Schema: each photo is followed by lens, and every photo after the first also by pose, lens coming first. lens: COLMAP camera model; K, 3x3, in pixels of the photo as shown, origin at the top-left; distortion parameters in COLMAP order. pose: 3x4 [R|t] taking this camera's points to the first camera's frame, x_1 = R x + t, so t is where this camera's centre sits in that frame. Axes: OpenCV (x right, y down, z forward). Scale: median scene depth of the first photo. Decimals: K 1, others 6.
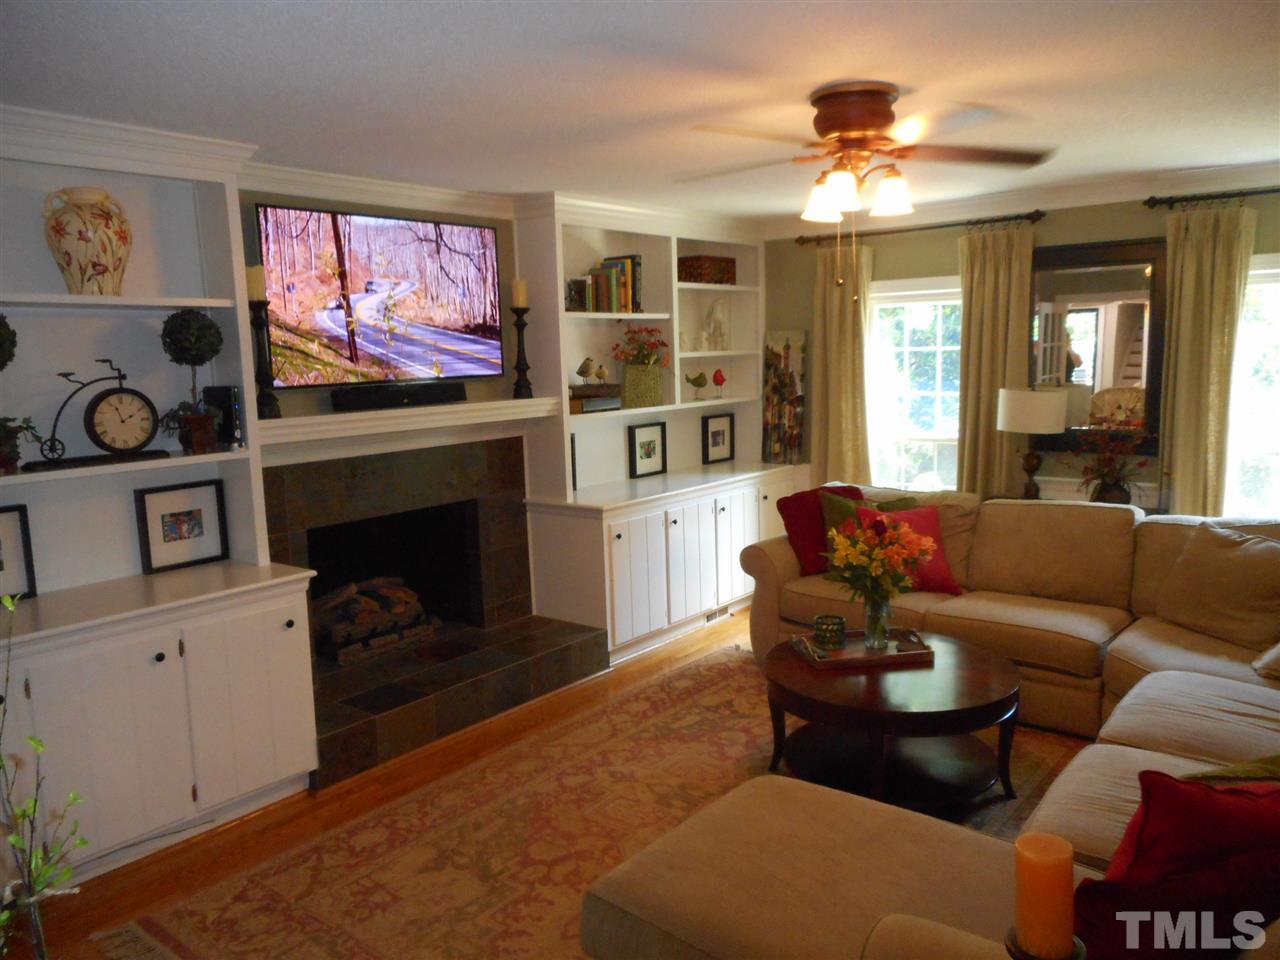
lens RADIAL K [[966.8, 0, 644.0], [0, 966.8, 481.6], [0, 0, 1]] dist [-0.001020, 0.003966]
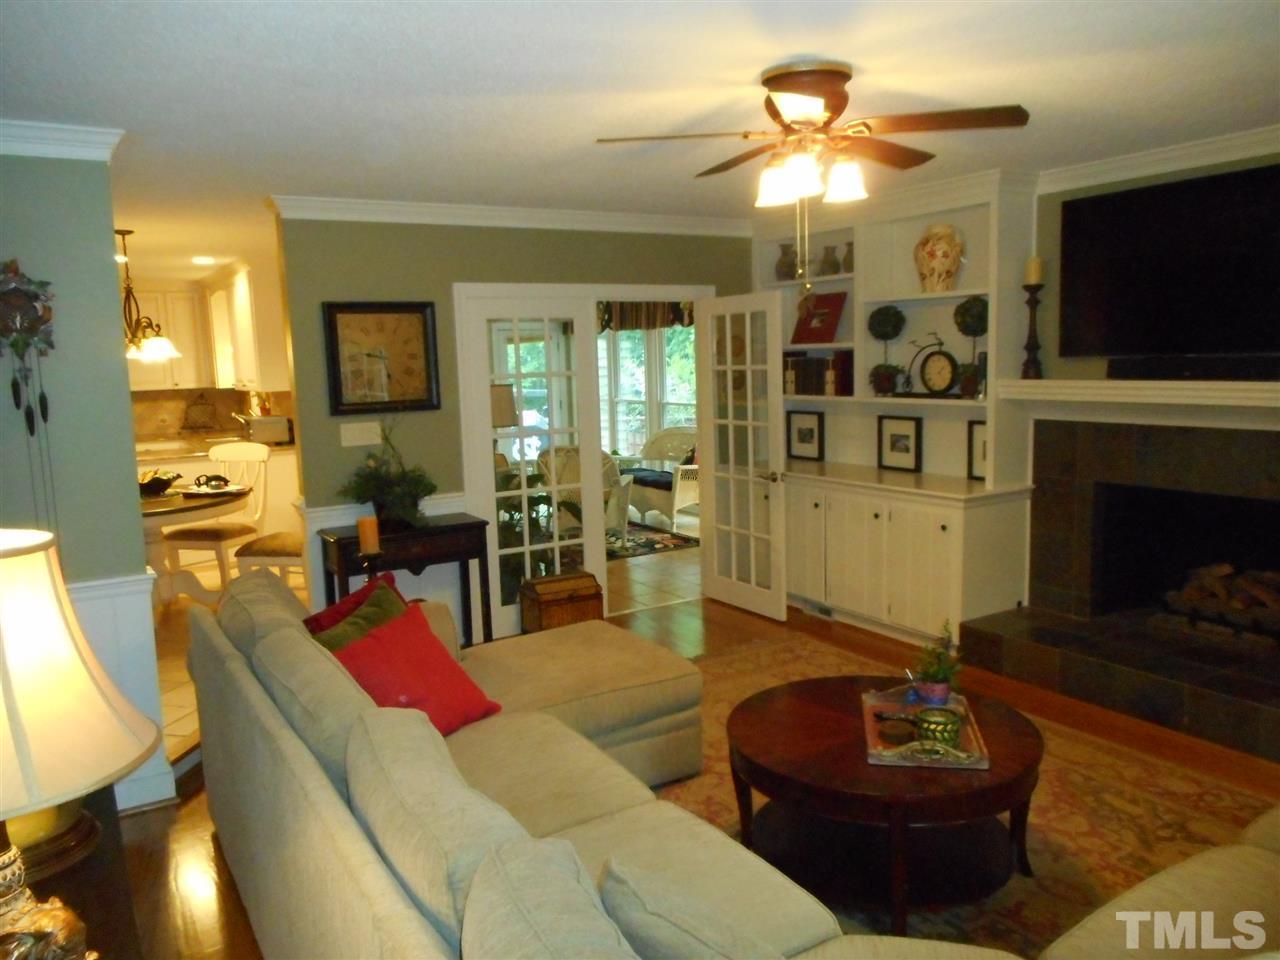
lens RADIAL K [[960.2, 0, 640.0], [0, 960.2, 480.0], [0, 0, 1]] dist [0.004059, 0.005551]
pose [[-0.336420, 0.161863, -0.927697, 1.086284], [-0.087783, 0.975438, 0.202027, -0.164930], [0.937612, 0.149401, -0.313948, 1.069543]]
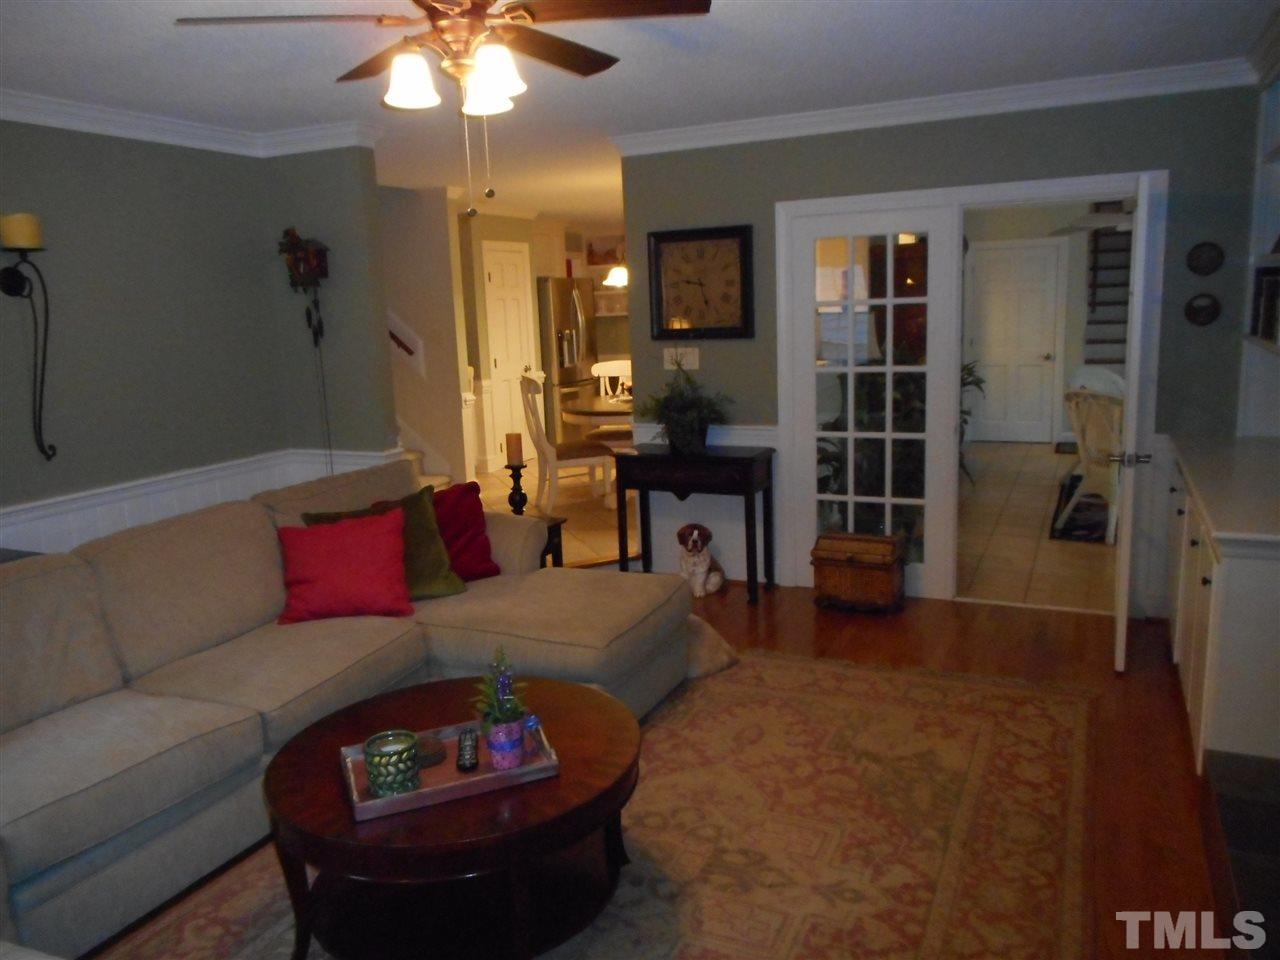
lens RADIAL K [[966.8, 0, 644.0], [0, 966.8, 481.6], [0, 0, 1]] dist [-0.001020, 0.003966]
pose [[-0.970904, 0.107673, -0.213896, 0.250126], [0.034981, 0.947401, 0.318131, -0.208137], [0.236900, 0.301392, -0.923602, 1.681850]]
